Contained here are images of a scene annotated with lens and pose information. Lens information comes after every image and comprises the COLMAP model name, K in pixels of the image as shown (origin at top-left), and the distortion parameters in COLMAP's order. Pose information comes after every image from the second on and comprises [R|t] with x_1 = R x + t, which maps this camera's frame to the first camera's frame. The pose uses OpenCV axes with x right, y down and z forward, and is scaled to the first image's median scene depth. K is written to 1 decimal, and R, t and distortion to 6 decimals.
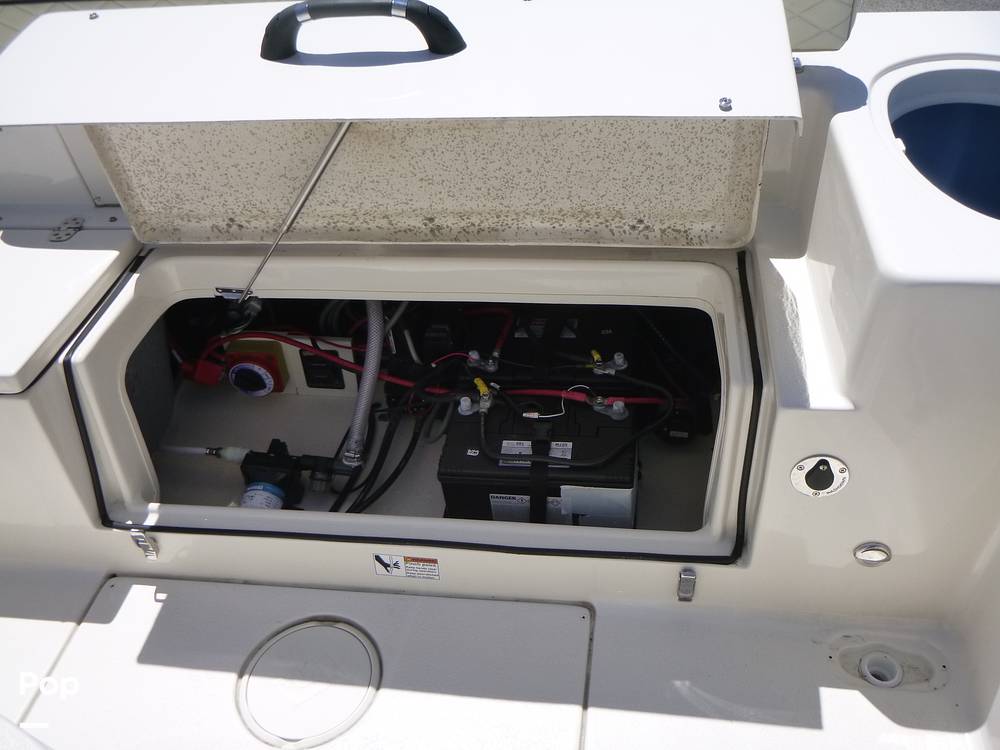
lens RADIAL K [[905.5, 0, 503.7], [0, 905.5, 373.4], [0, 0, 1]] dist [-0.028995, 0.049887]
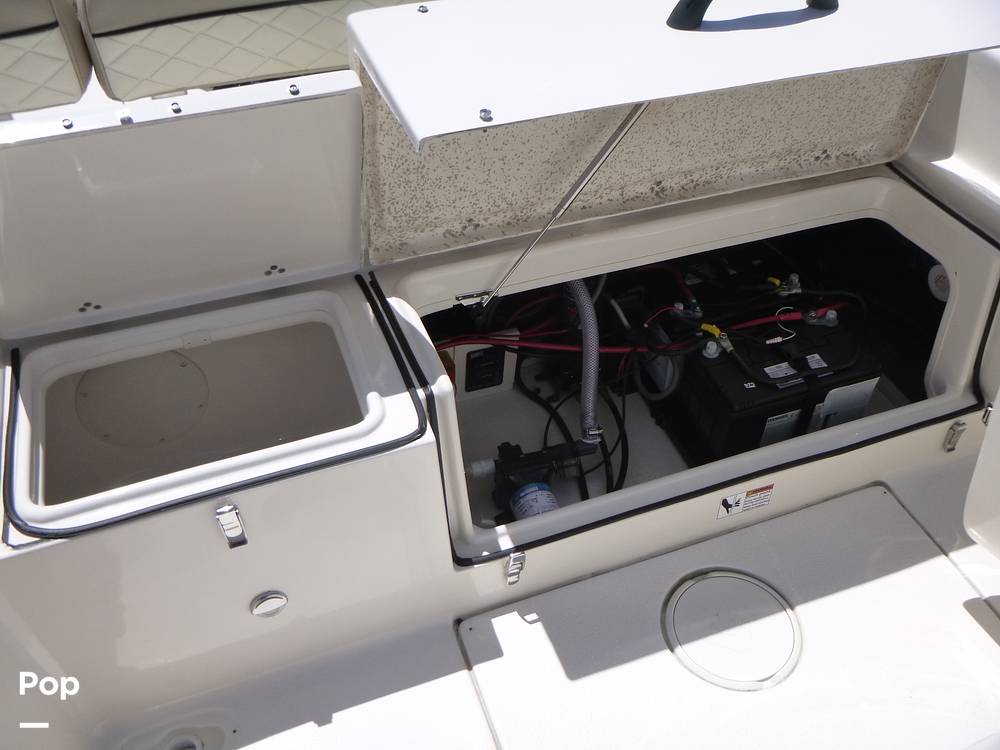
lens RADIAL K [[905.5, 0, 503.7], [0, 905.5, 373.4], [0, 0, 1]] dist [-0.028995, 0.049887]
pose [[0.877118, -0.253454, 0.407953, -0.731060], [0.252009, 0.965967, 0.058307, -0.064064], [-0.408847, 0.051665, 0.911139, 0.132427]]
